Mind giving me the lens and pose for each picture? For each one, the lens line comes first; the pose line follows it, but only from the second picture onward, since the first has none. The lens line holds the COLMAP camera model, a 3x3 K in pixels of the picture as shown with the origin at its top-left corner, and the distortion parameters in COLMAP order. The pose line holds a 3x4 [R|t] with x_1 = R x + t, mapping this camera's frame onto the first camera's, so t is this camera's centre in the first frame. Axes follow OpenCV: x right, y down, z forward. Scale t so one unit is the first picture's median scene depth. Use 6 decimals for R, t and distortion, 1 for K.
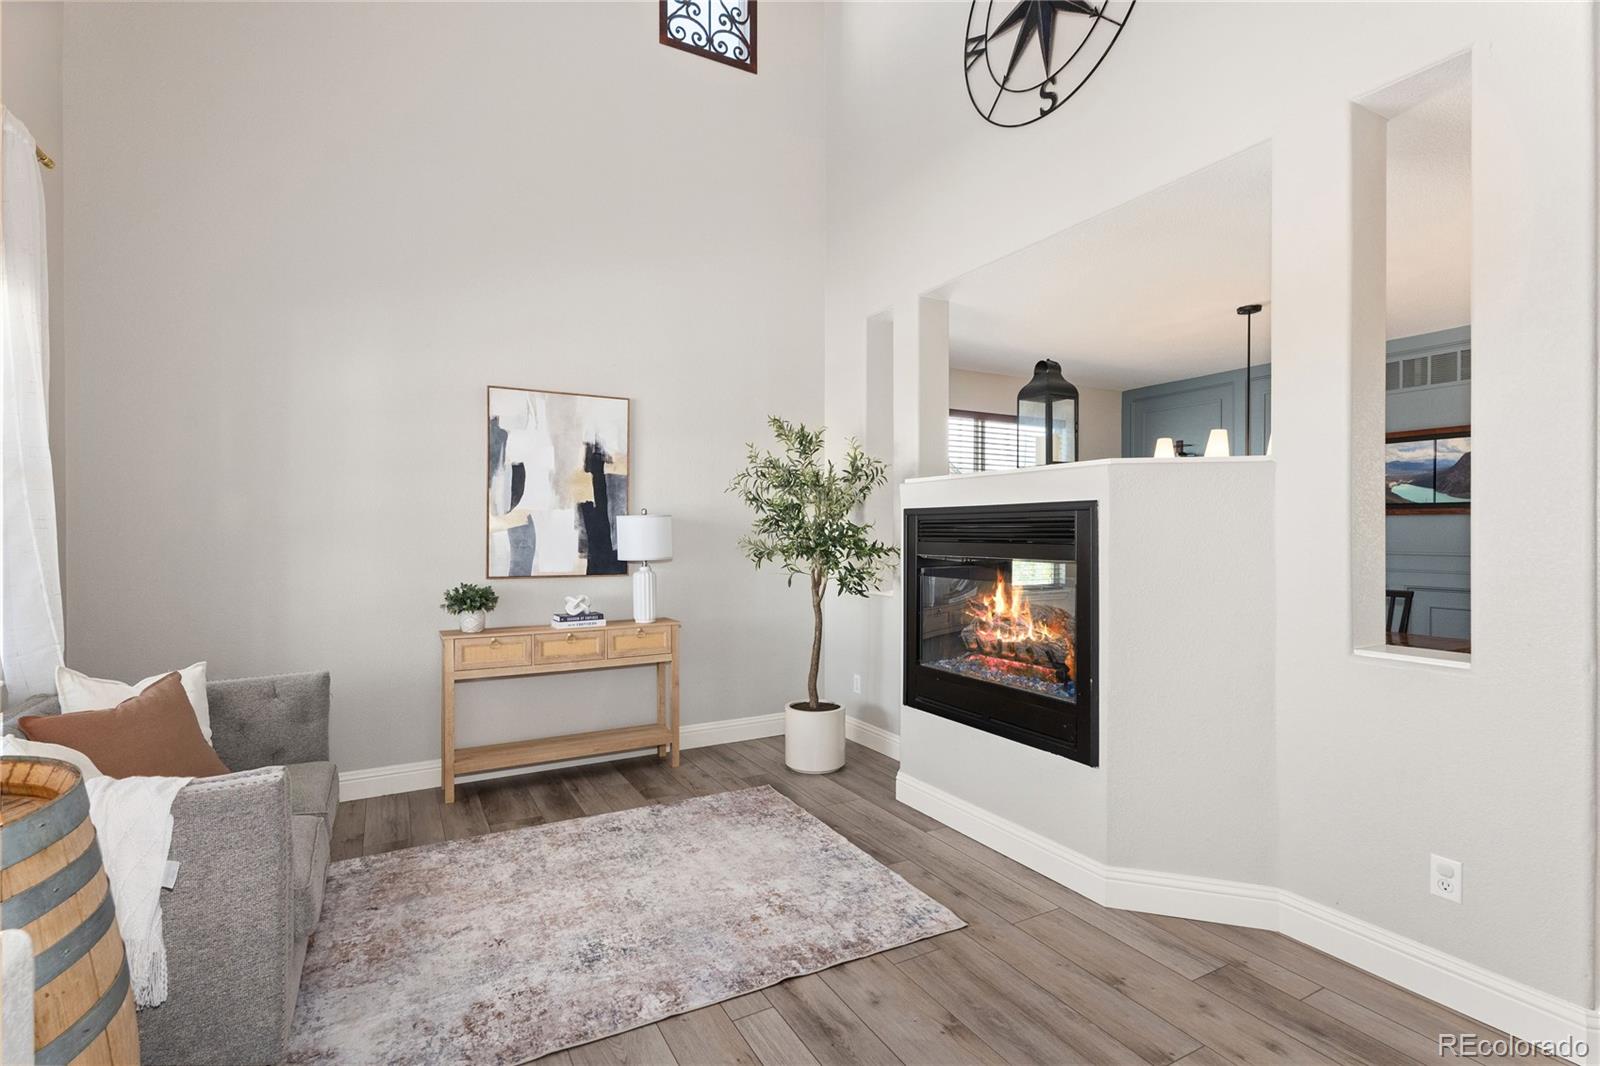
lens RADIAL K [[778.7, 0, 793.6], [0, 778.7, 532.8], [0, 0, 1]] dist [-0.000100, 0.003748]
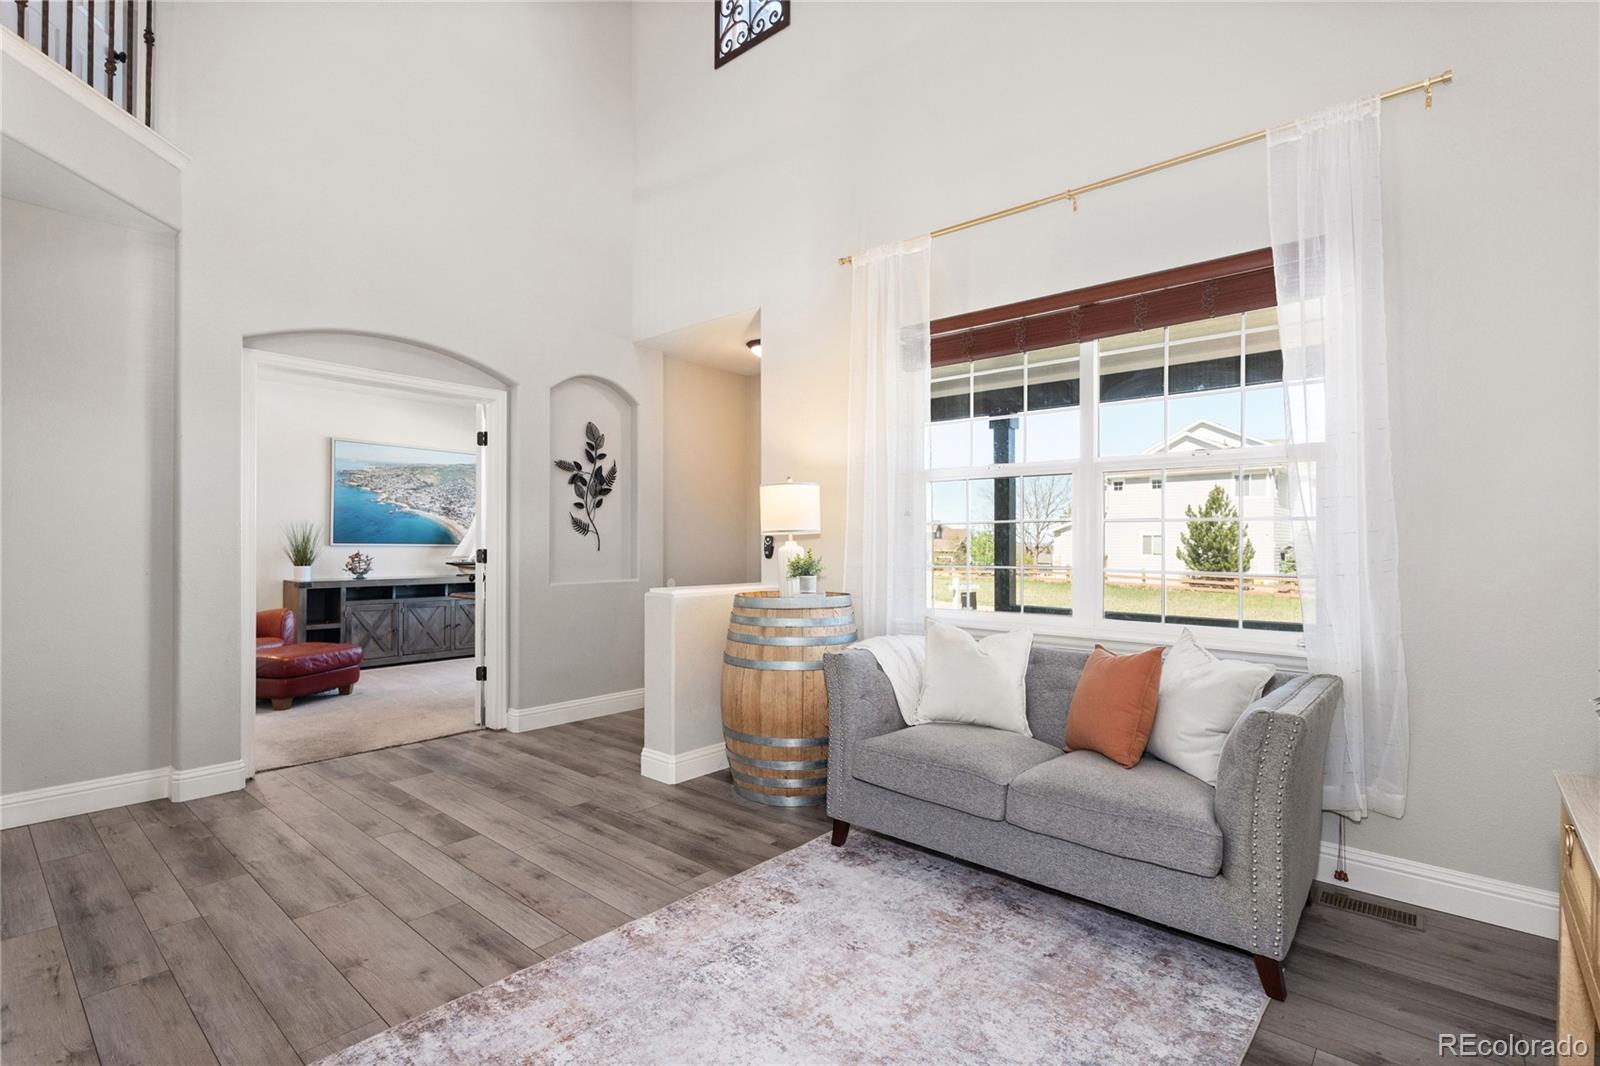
lens RADIAL K [[749.1, 0, 803.0], [0, 749.1, 539.6], [0, 0, 1]] dist [0.004388, 0.000122]
pose [[-0.936339, -0.004397, -0.351069, -0.007907], [-0.002612, 0.999981, -0.005557, 0.046763], [0.351087, -0.004286, -0.936333, 1.819259]]
